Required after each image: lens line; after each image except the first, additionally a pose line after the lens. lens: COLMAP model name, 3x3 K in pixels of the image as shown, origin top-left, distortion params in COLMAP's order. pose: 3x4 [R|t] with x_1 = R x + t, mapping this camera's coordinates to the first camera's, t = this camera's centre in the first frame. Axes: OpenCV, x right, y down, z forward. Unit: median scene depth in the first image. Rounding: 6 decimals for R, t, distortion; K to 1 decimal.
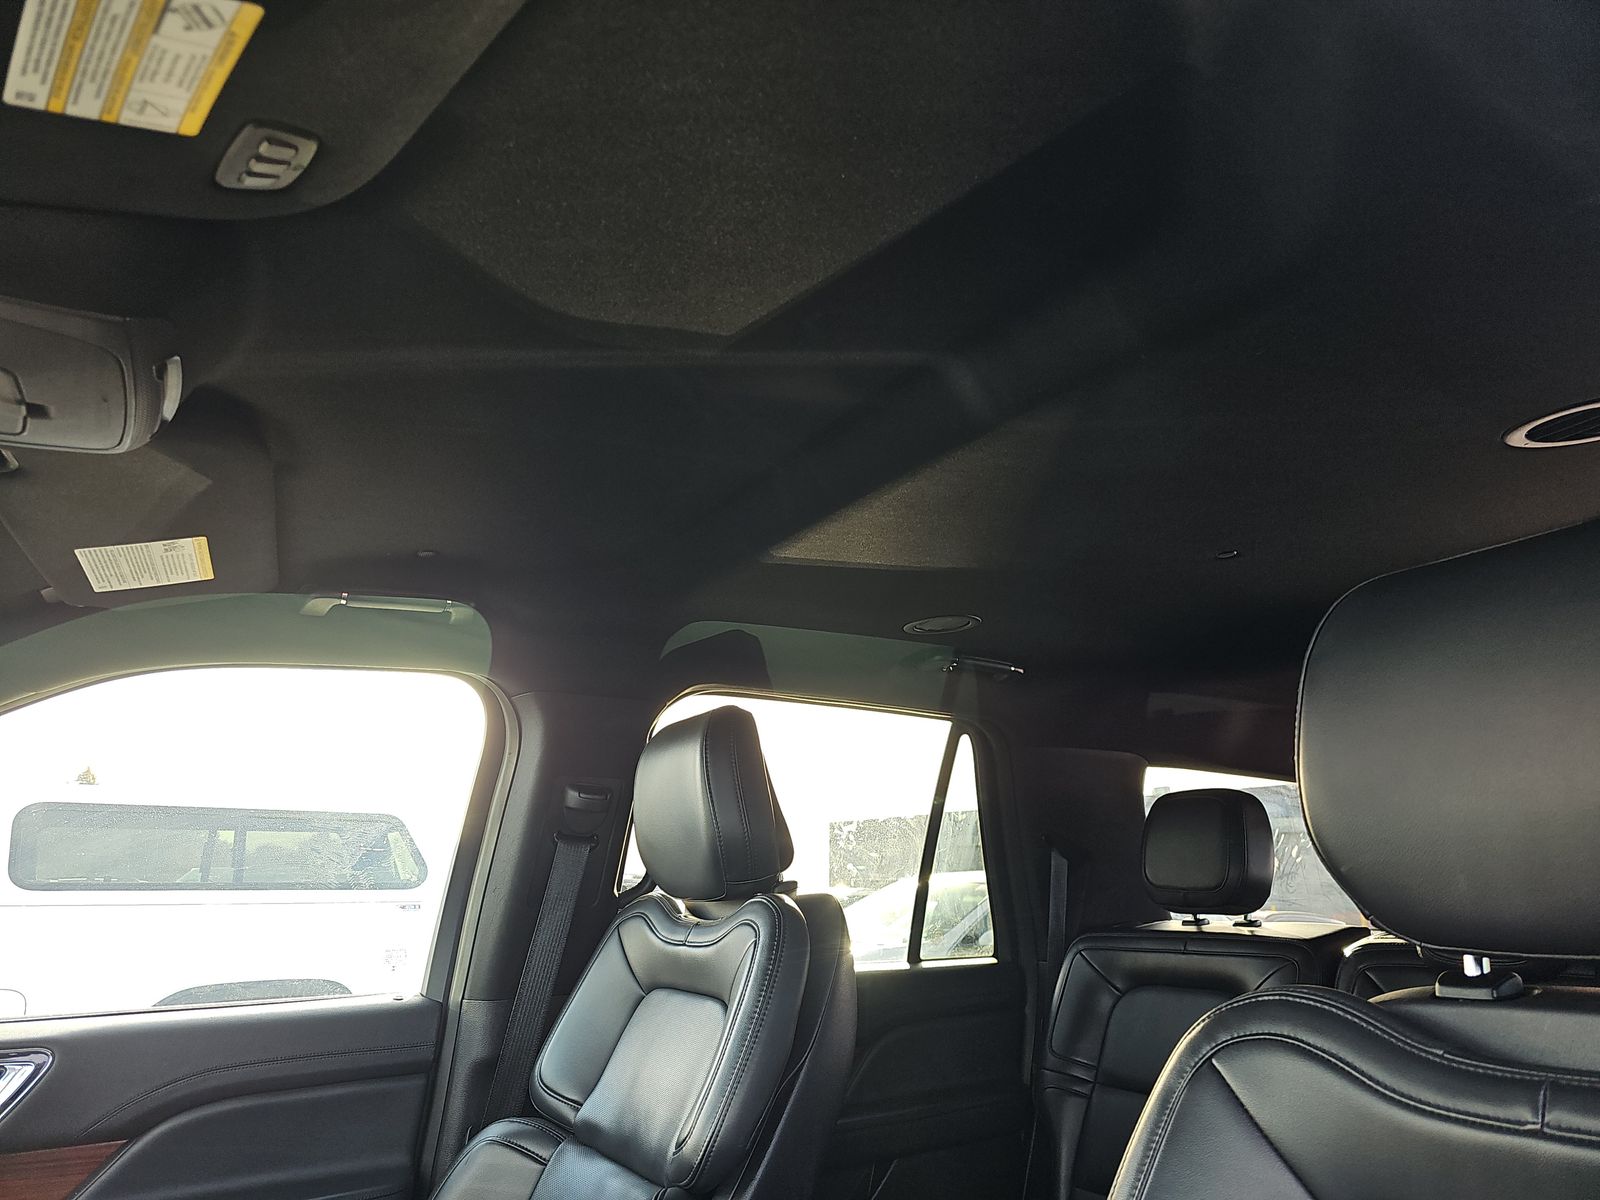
lens RADIAL K [[1047.3, 0, 800.0], [0, 1047.3, 600.0], [0, 0, 1]] dist [0.002045, 0.003717]
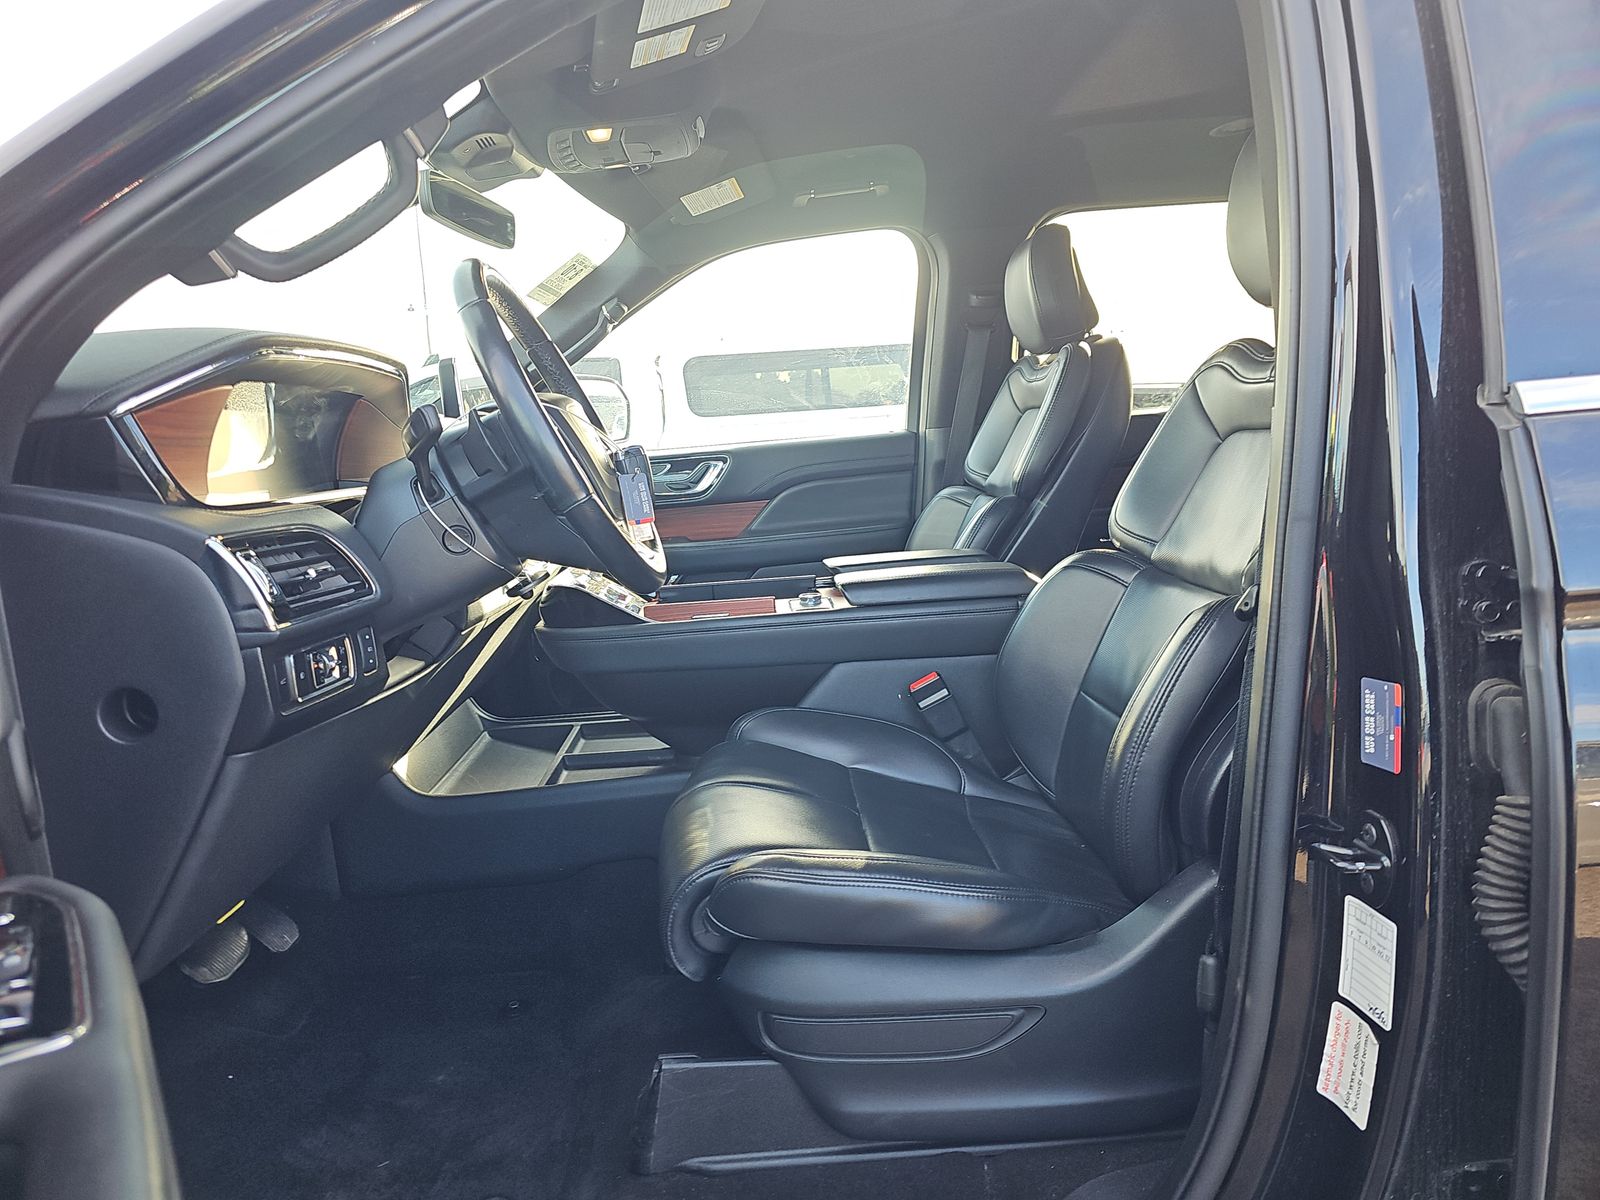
lens RADIAL K [[1047.3, 0, 800.0], [0, 1047.3, 600.0], [0, 0, 1]] dist [0.002045, 0.003717]
pose [[0.870224, 0.021614, -0.492182, 0.370817], [0.197230, 0.900200, 0.388253, -0.069123], [0.451454, -0.434940, 0.779113, -0.571381]]
